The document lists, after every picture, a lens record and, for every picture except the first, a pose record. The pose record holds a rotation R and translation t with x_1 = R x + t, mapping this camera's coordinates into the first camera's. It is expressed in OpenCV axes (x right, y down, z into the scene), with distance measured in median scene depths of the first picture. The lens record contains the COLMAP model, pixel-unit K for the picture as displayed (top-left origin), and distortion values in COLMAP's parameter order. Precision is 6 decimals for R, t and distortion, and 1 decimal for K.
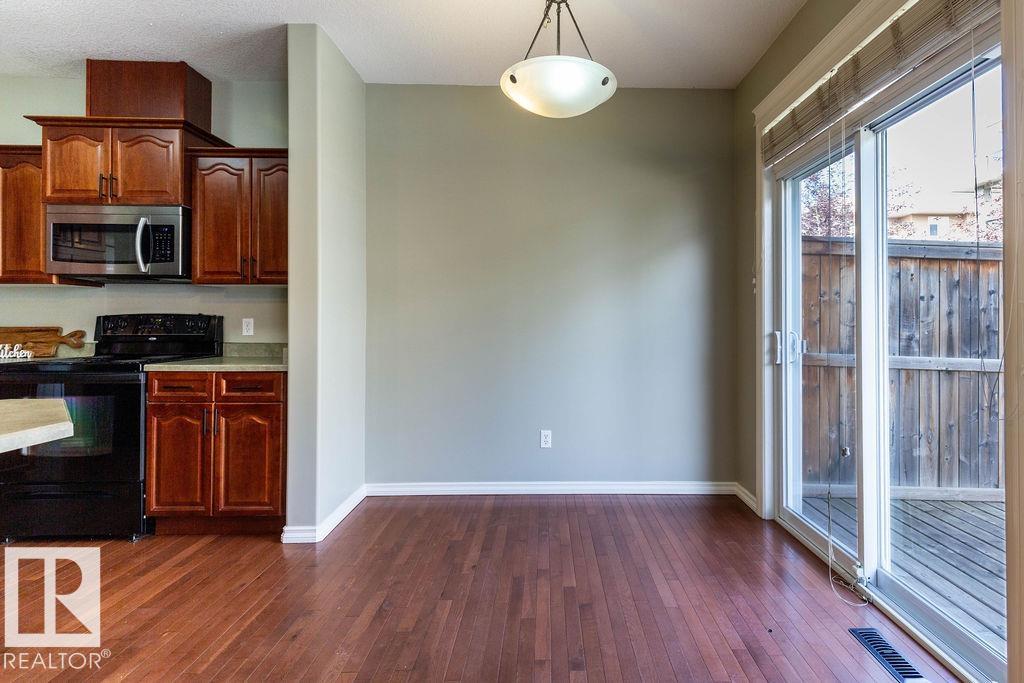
lens RADIAL K [[485.9, 0, 541.1], [0, 485.9, 318.9], [0, 0, 1]] dist [0.003028, -0.000087]
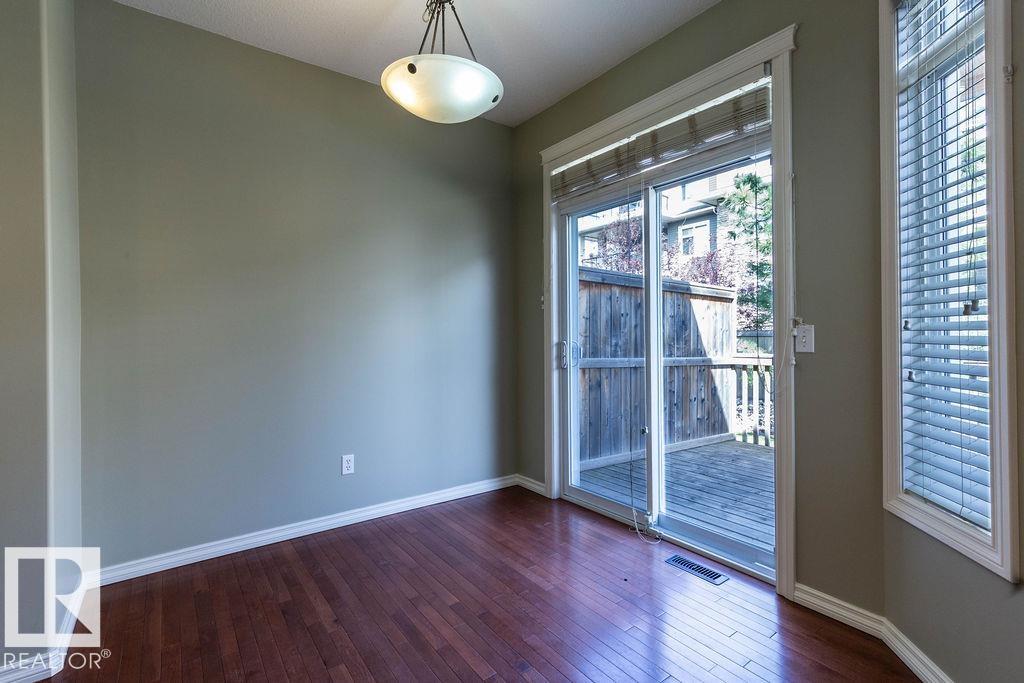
lens RADIAL K [[478.0, 0, 509.0], [0, 478.0, 336.5], [0, 0, 1]] dist [-0.000672, -0.000387]
pose [[0.814133, -0.012096, 0.580552, -0.303649], [0.007135, 0.999916, 0.010828, 0.000433], [-0.580635, -0.004673, 0.814151, 0.113373]]
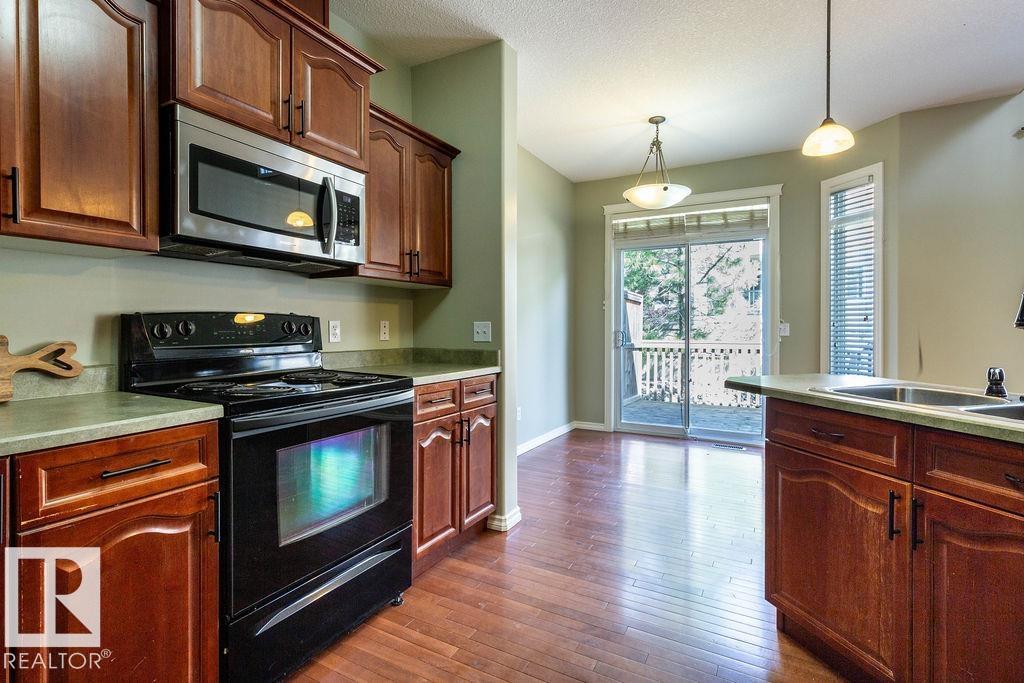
lens RADIAL K [[498.5, 0, 493.3], [0, 498.5, 325.3], [0, 0, 1]] dist [0.000845, 0.000007]
pose [[0.498212, -0.000752, 0.867055, -1.394567], [-0.008766, 0.999944, 0.005905, -0.000455], [-0.867011, -0.010542, 0.498178, 0.450385]]
